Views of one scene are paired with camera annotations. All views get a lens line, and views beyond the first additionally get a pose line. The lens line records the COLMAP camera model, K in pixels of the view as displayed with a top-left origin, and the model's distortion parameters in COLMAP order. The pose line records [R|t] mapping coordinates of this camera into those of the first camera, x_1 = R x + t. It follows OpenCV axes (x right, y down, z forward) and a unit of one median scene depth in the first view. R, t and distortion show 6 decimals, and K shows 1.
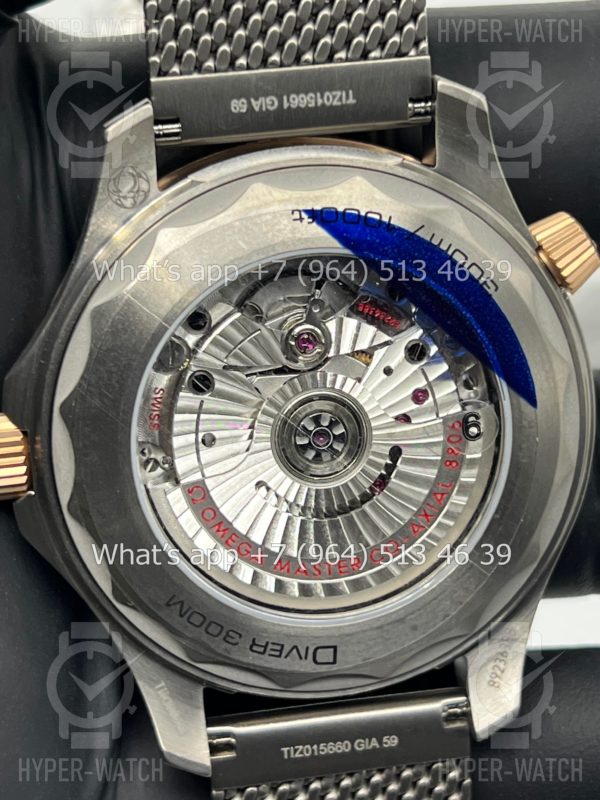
lens RADIAL K [[1890.4, 0, 300.0], [0, 1890.4, 400.0], [0, 0, 1]] dist [0.175914, -0.216682]
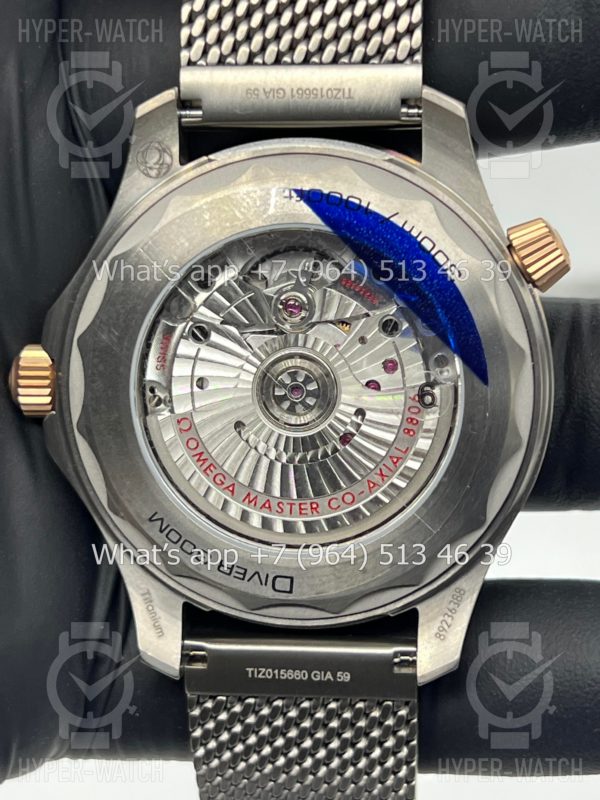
lens RADIAL K [[1890.4, 0, 300.0], [0, 1890.4, 400.0], [0, 0, 1]] dist [0.175914, -0.216682]
pose [[0.962934, 0.103415, -0.249128, 0.299330], [-0.119765, 0.991473, -0.051352, 0.083711], [0.241693, 0.079286, 0.967108, -0.104303]]
